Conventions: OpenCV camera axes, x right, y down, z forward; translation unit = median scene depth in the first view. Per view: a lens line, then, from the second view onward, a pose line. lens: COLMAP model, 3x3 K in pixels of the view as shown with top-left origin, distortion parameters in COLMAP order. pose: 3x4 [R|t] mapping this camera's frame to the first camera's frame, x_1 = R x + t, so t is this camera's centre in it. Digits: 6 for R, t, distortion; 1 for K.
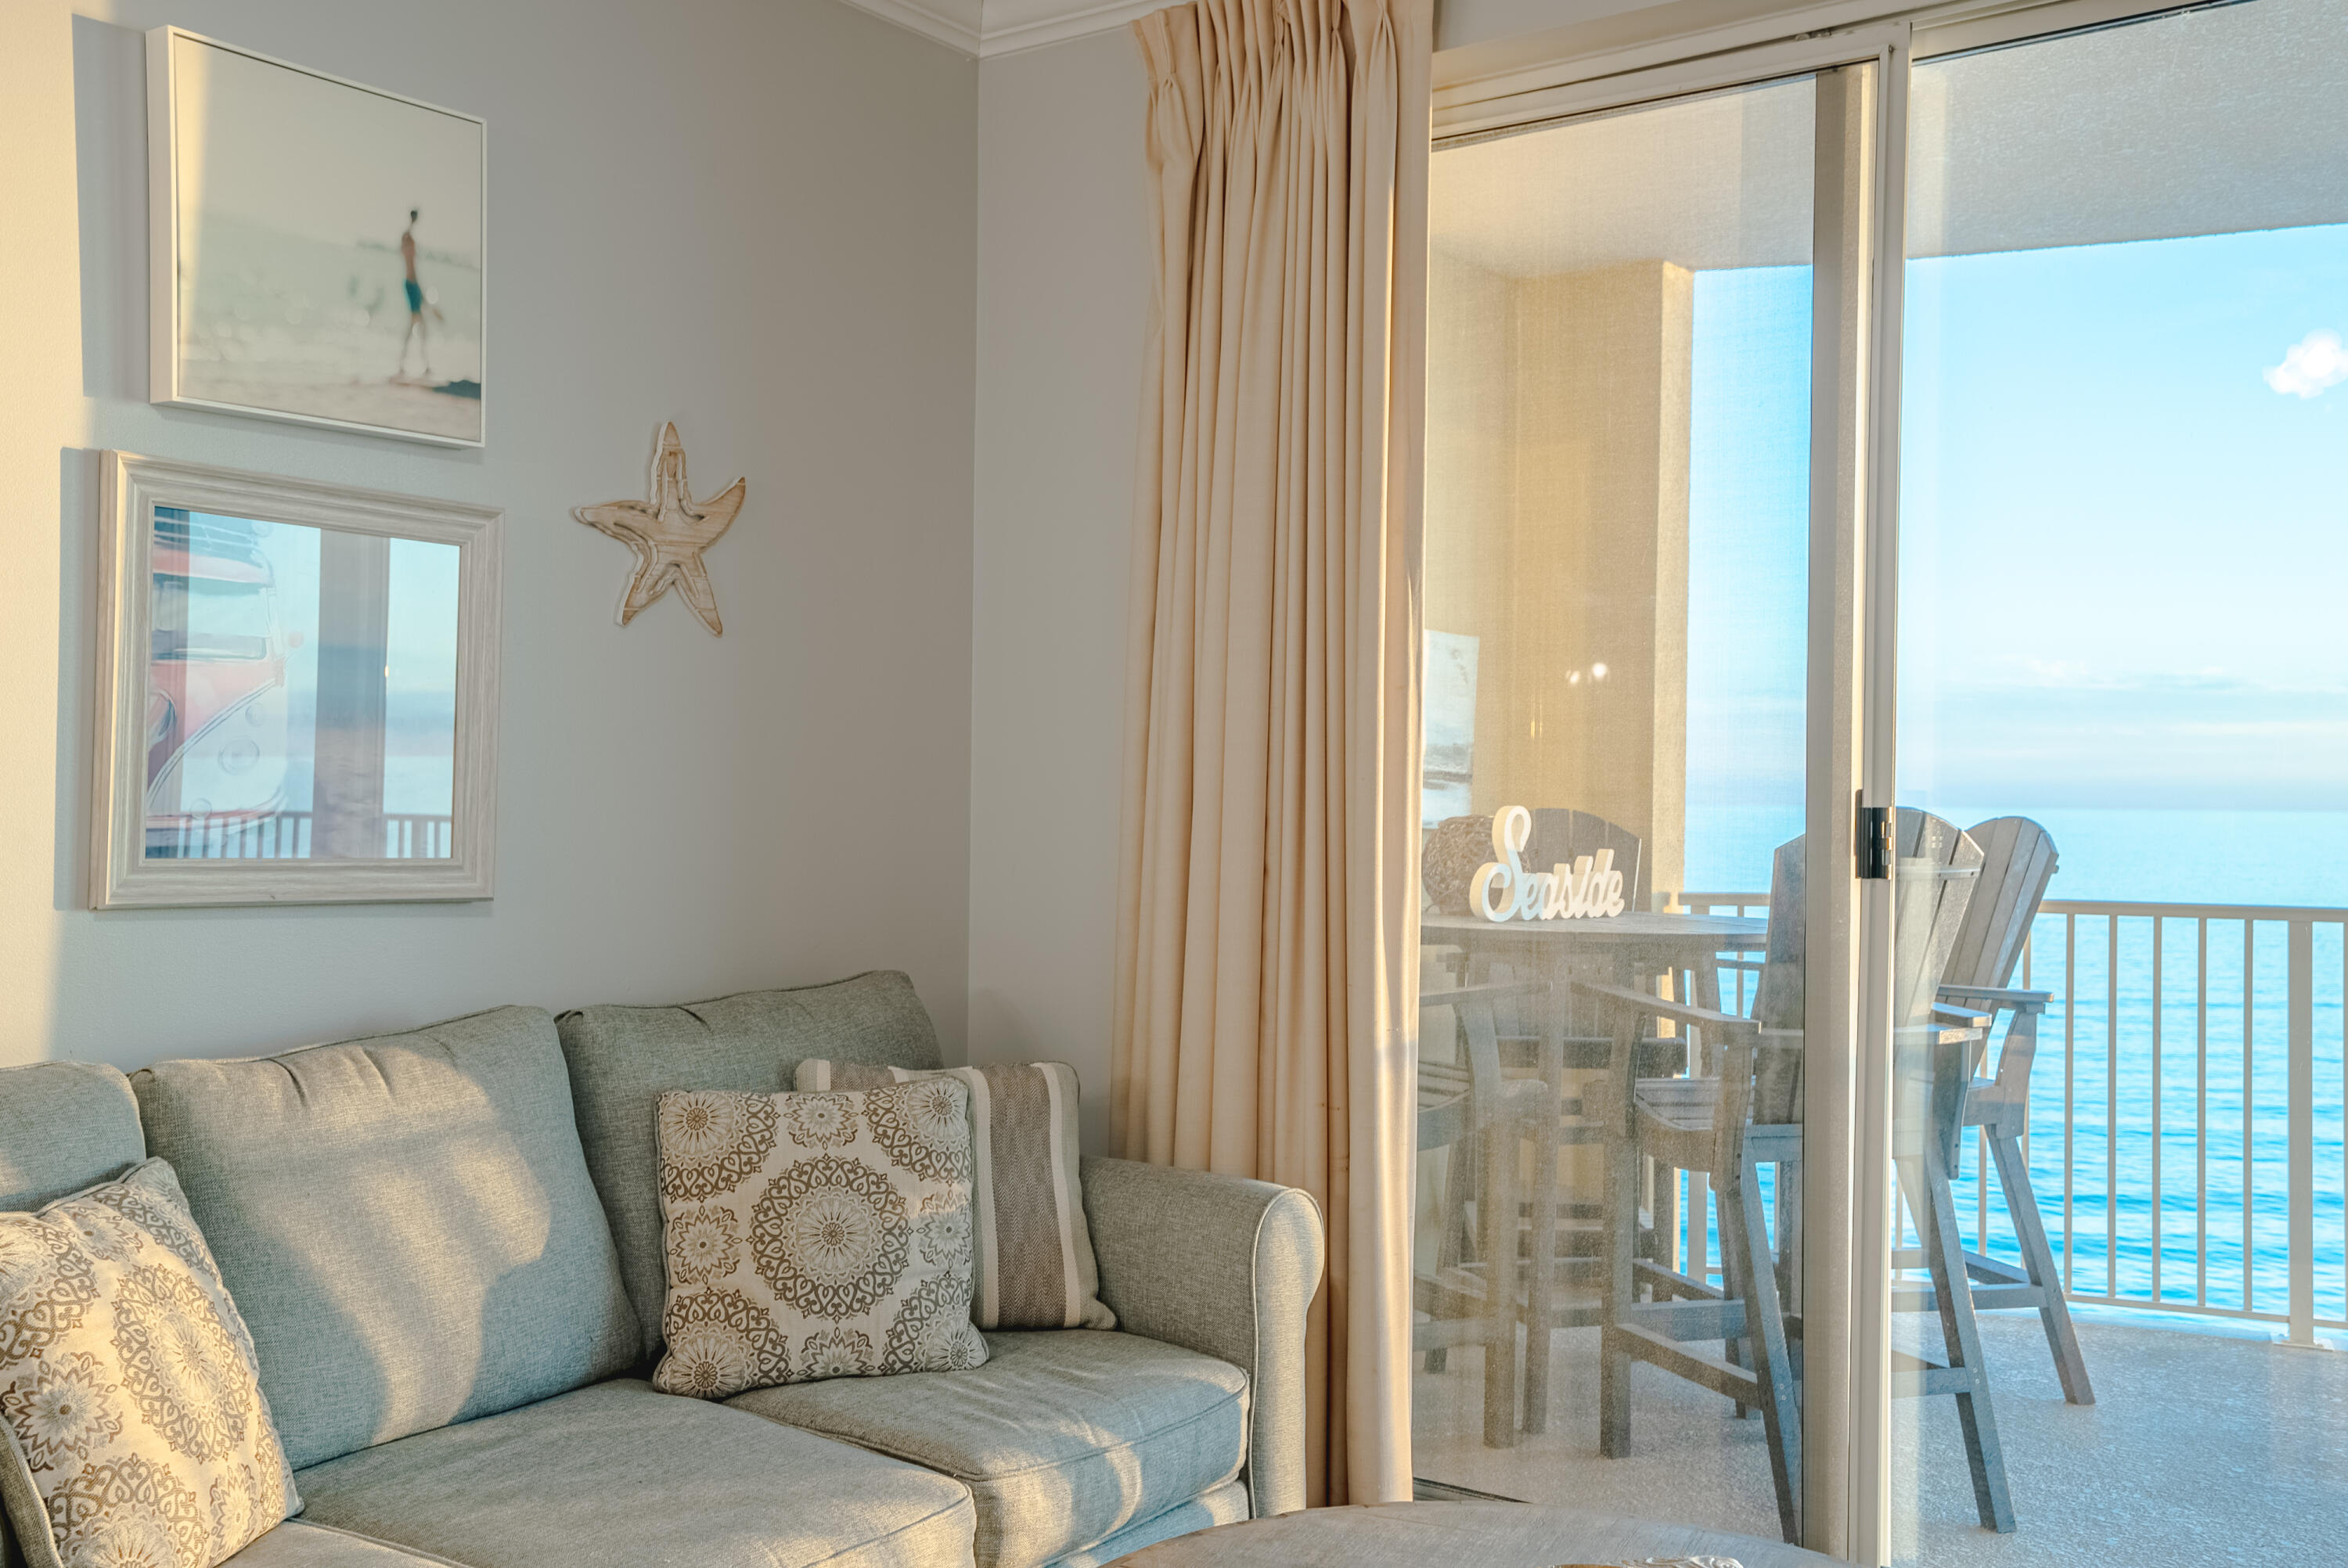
lens RADIAL K [[2241.5, 0, 1160.8], [0, 2241.5, 783.6], [0, 0, 1]] dist [0.068464, 0.000000]
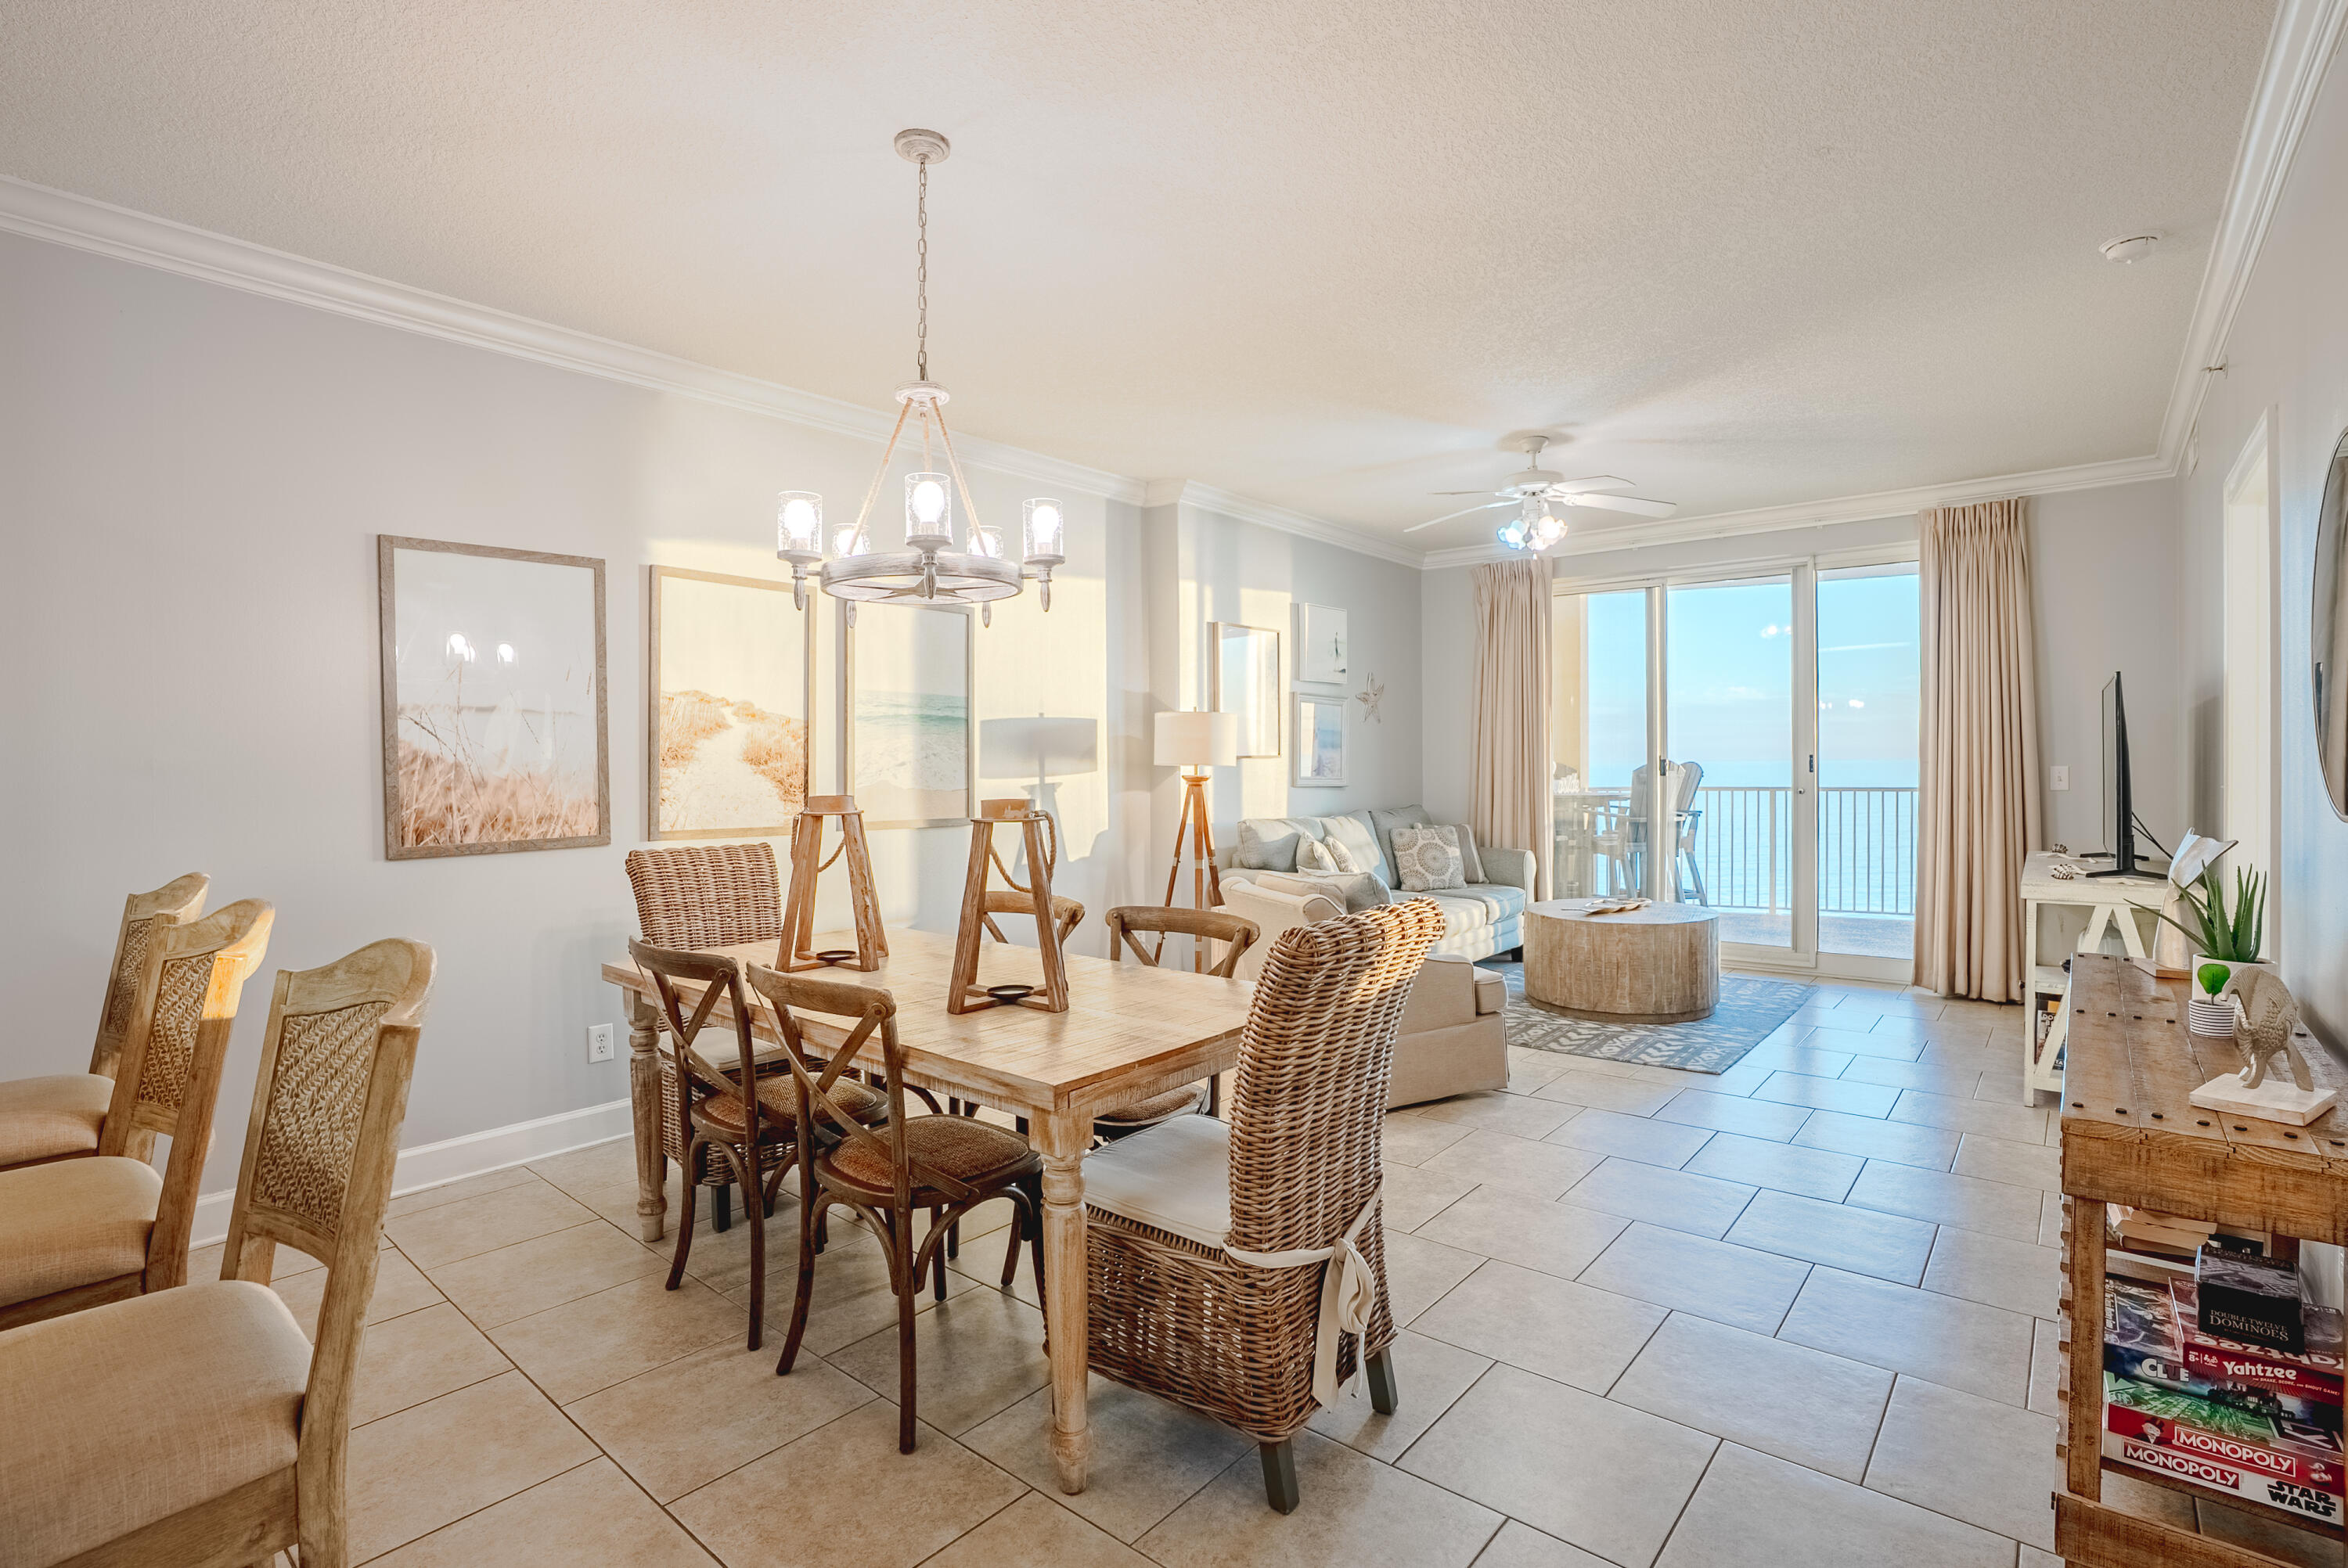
lens RADIAL K [[1102.0, 0, 1213.5], [0, 1102.0, 771.6], [0, 0, 1]] dist [-0.057533, 0.020111]
pose [[0.999030, -0.015409, -0.041247, -0.487178], [0.016180, 0.999699, 0.018430, -0.021463], [0.040951, -0.019079, 0.998979, -1.193676]]
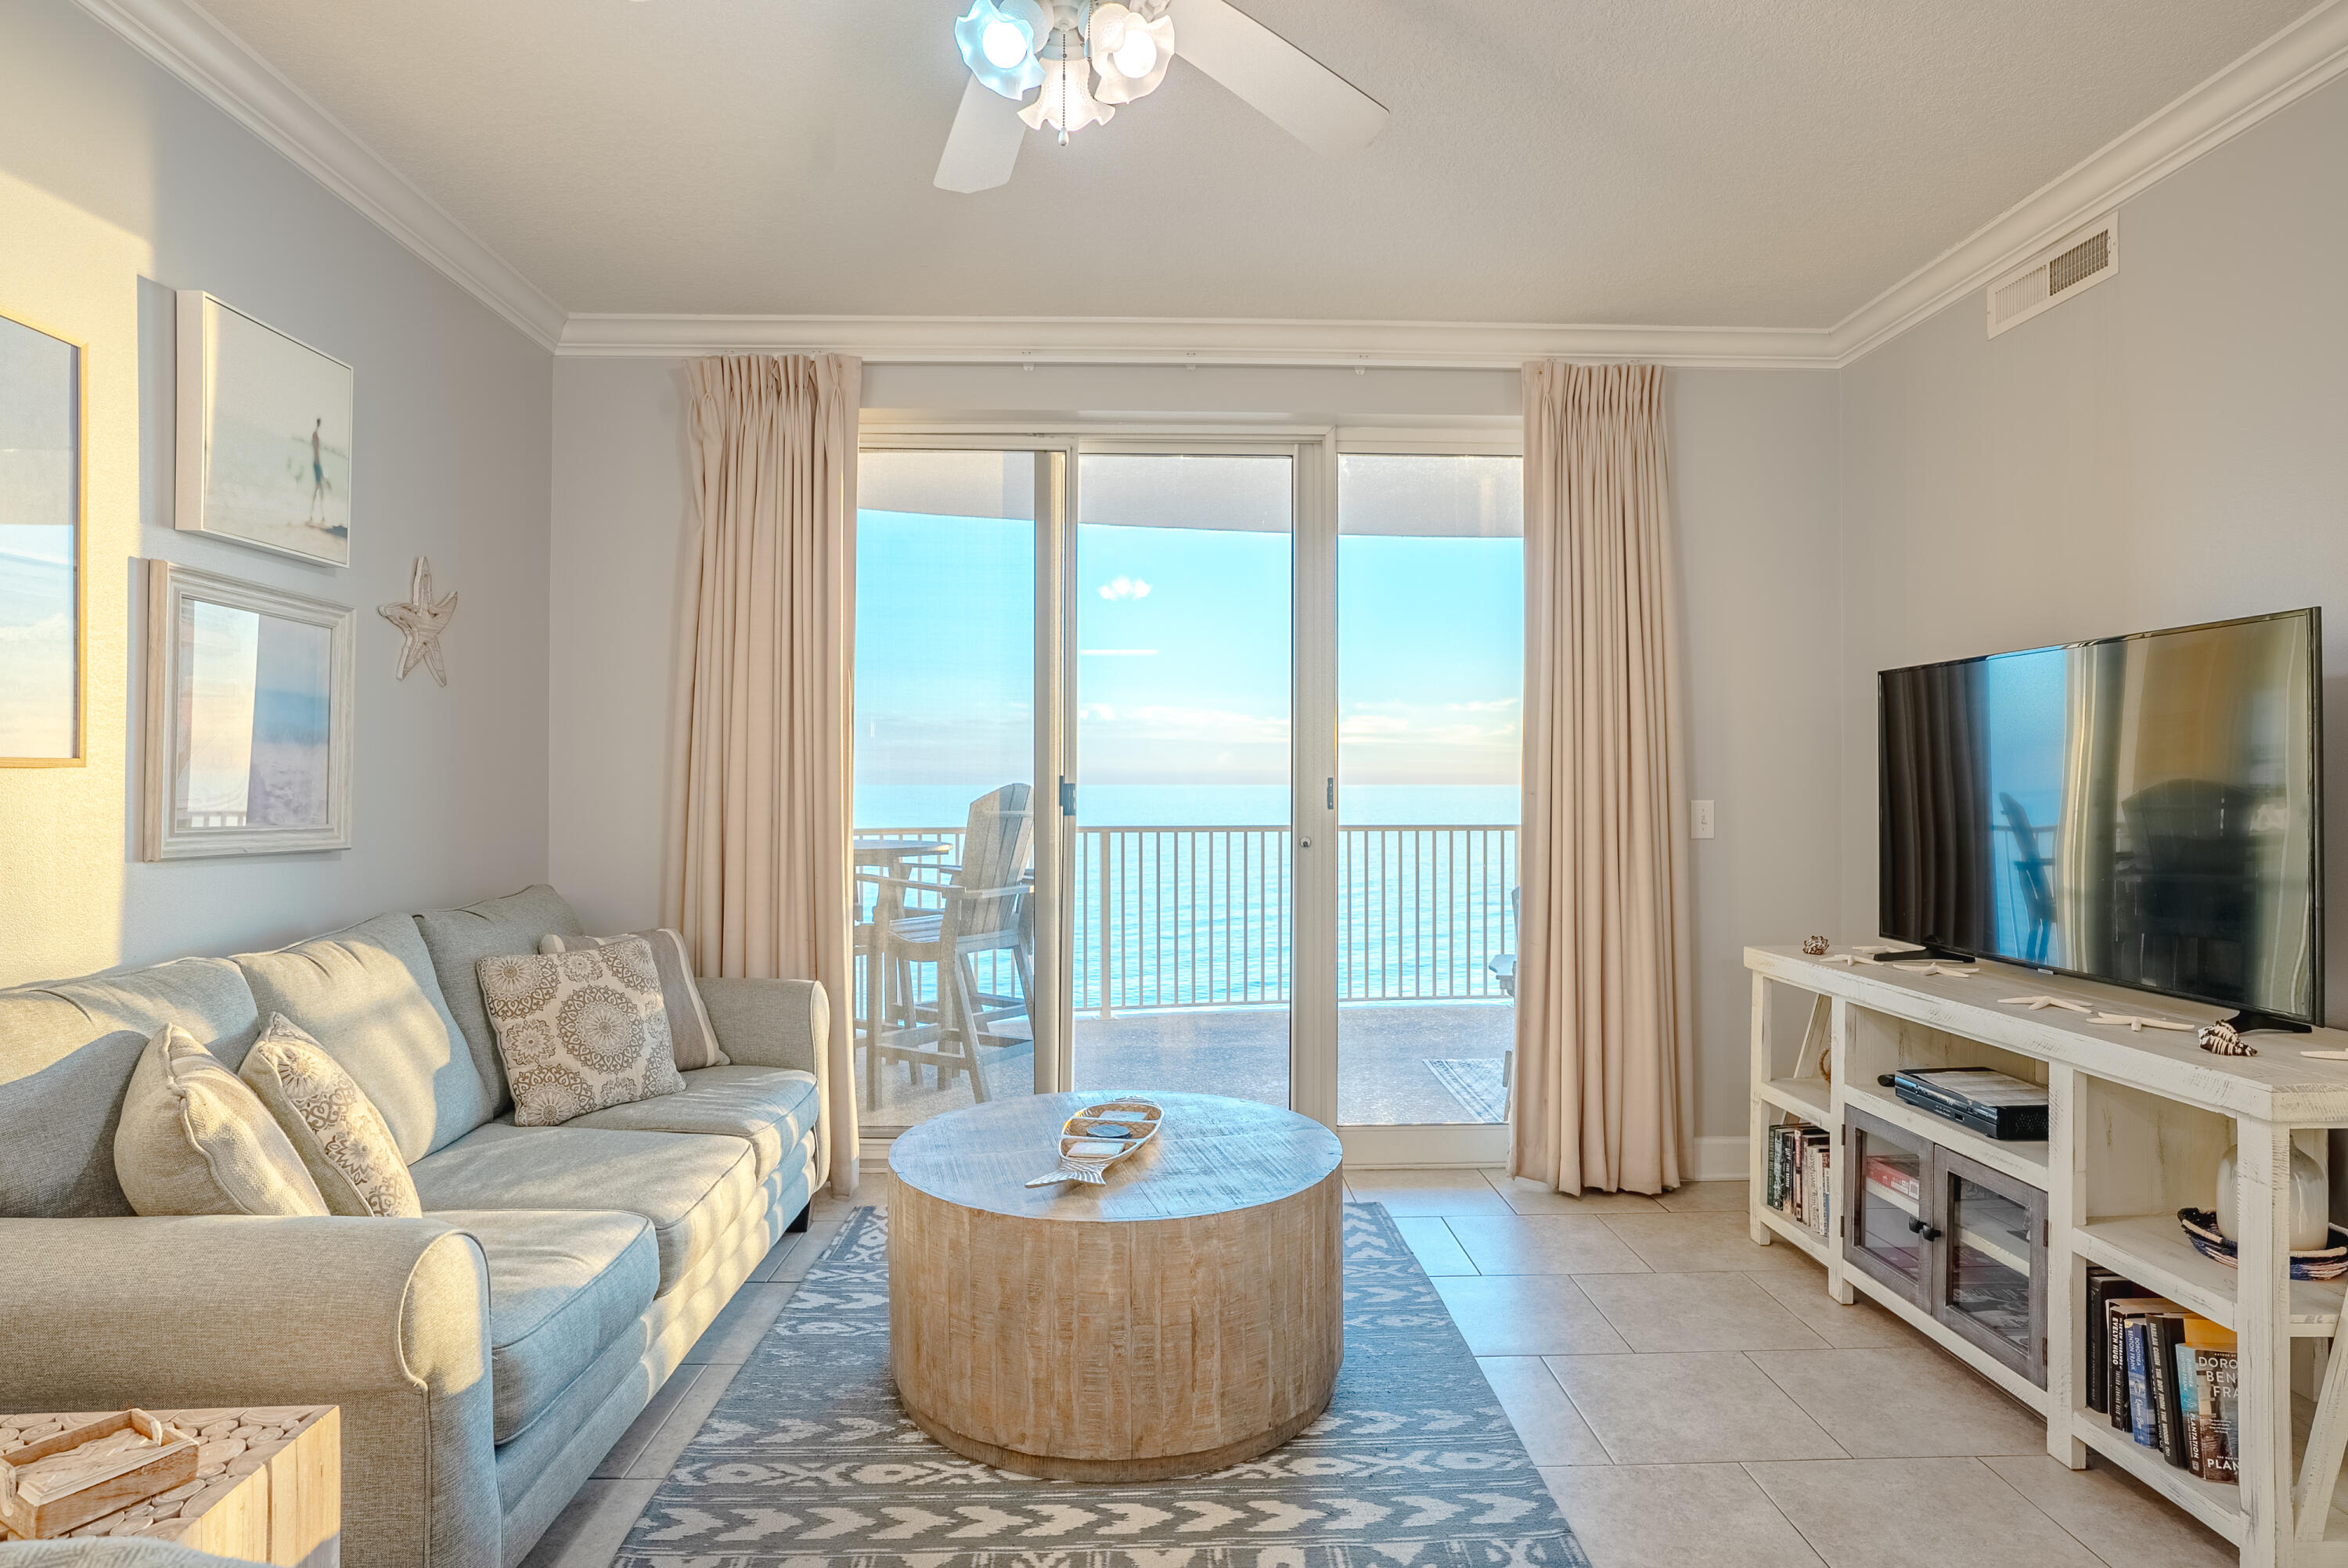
lens RADIAL K [[1262.7, 0, 1174.6], [0, 1262.7, 792.0], [0, 0, 1]] dist [-0.041762, -0.000814]
pose [[0.793197, -0.012557, 0.608835, -0.382791], [0.002637, 0.999849, 0.017186, -0.003102], [-0.608959, -0.012026, 0.793110, -0.060390]]
